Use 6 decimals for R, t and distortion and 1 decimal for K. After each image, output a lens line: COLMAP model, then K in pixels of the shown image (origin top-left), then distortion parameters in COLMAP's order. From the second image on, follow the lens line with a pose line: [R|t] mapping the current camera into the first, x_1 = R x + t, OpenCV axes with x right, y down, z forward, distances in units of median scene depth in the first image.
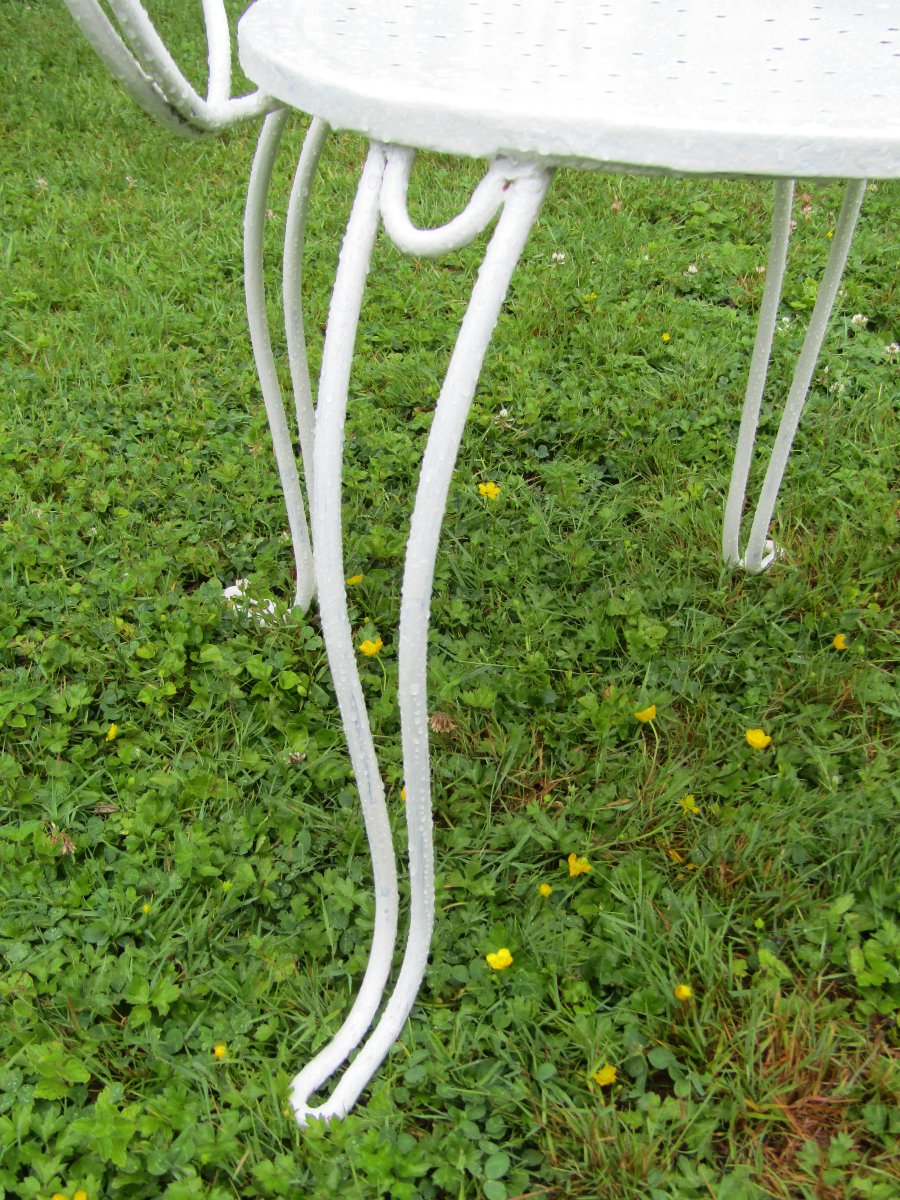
lens RADIAL K [[1399.0, 0, 450.0], [0, 1399.0, 600.0], [0, 0, 1]] dist [-0.037717, -0.019747]
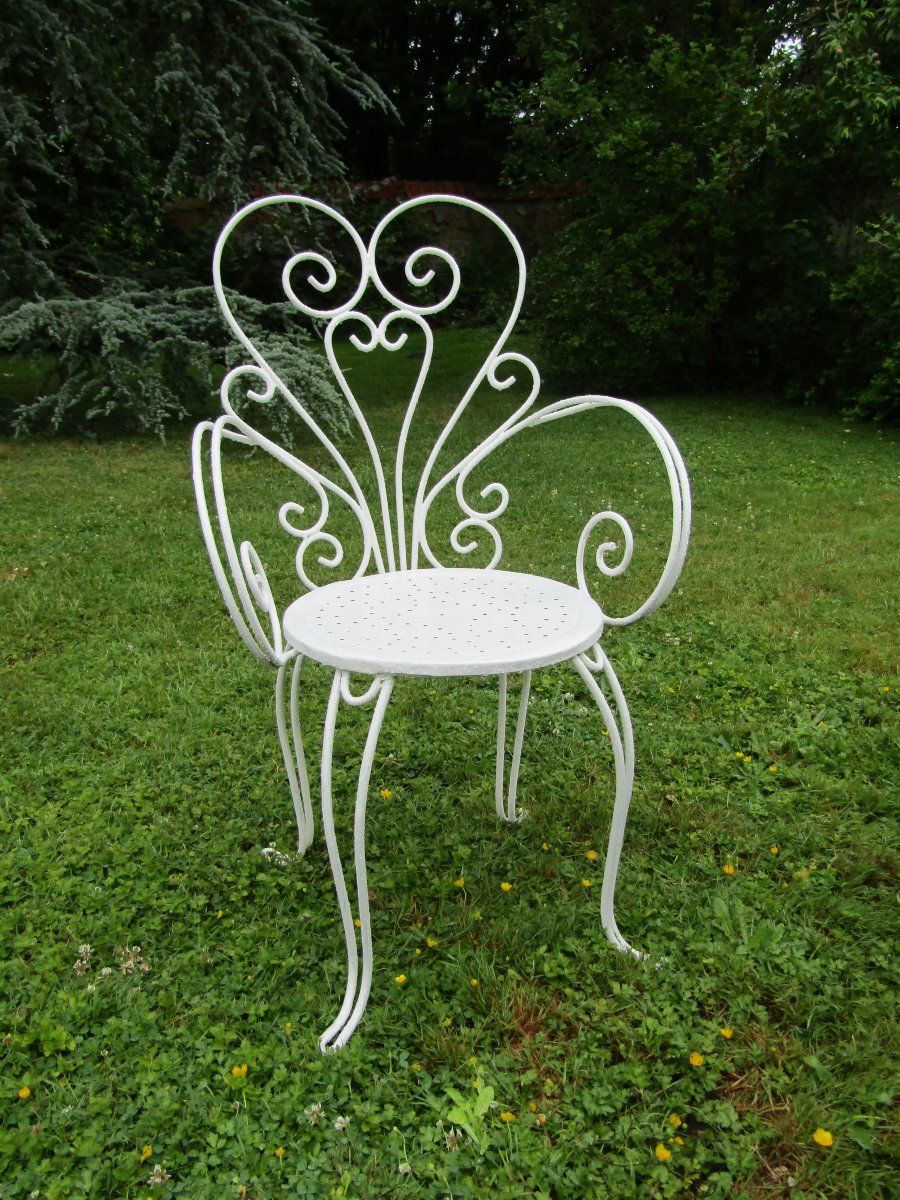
lens RADIAL K [[1051.5, 0, 450.0], [0, 1051.5, 600.0], [0, 0, 1]] dist [0.008769, -0.016606]
pose [[0.993789, -0.056620, 0.095796, -0.012777], [0.080909, 0.958683, -0.272729, 0.093703], [-0.076396, 0.278786, 0.957310, -0.685801]]
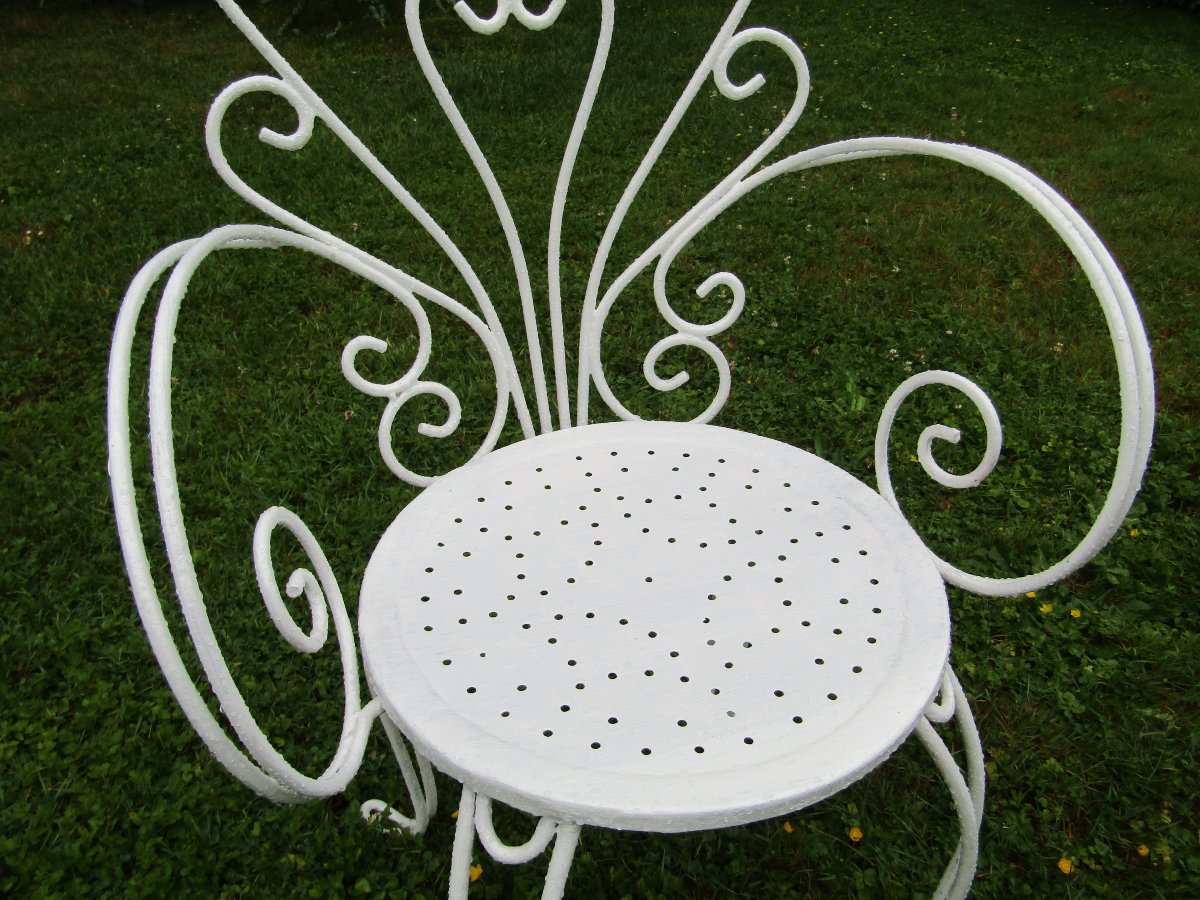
lens RADIAL K [[1051.5, 0, 600.0], [0, 1051.5, 450.0], [0, 0, 1]] dist [0.008769, -0.016606]
pose [[0.989684, -0.098626, 0.103918, 0.003743], [0.098783, 0.995102, 0.003648, -0.368045], [-0.103768, 0.006655, 0.994579, -0.102798]]
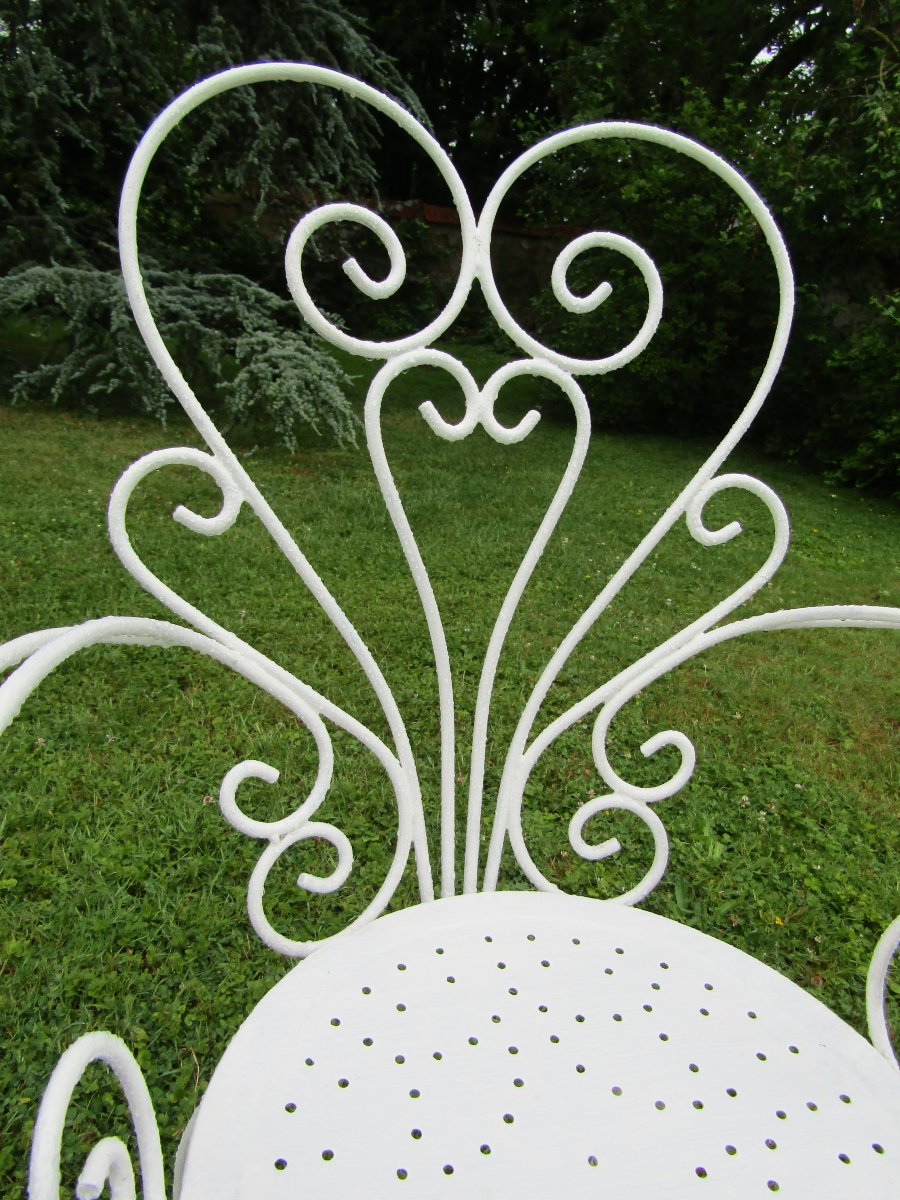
lens RADIAL K [[885.4, 0, 450.0], [0, 885.4, 600.0], [0, 0, 1]] dist [0.002482, 0.010662]
pose [[0.989280, 0.054677, 0.135407, -0.043320], [-0.020794, 0.970553, -0.239989, -0.439518], [-0.144542, 0.234601, 0.961286, 0.150962]]
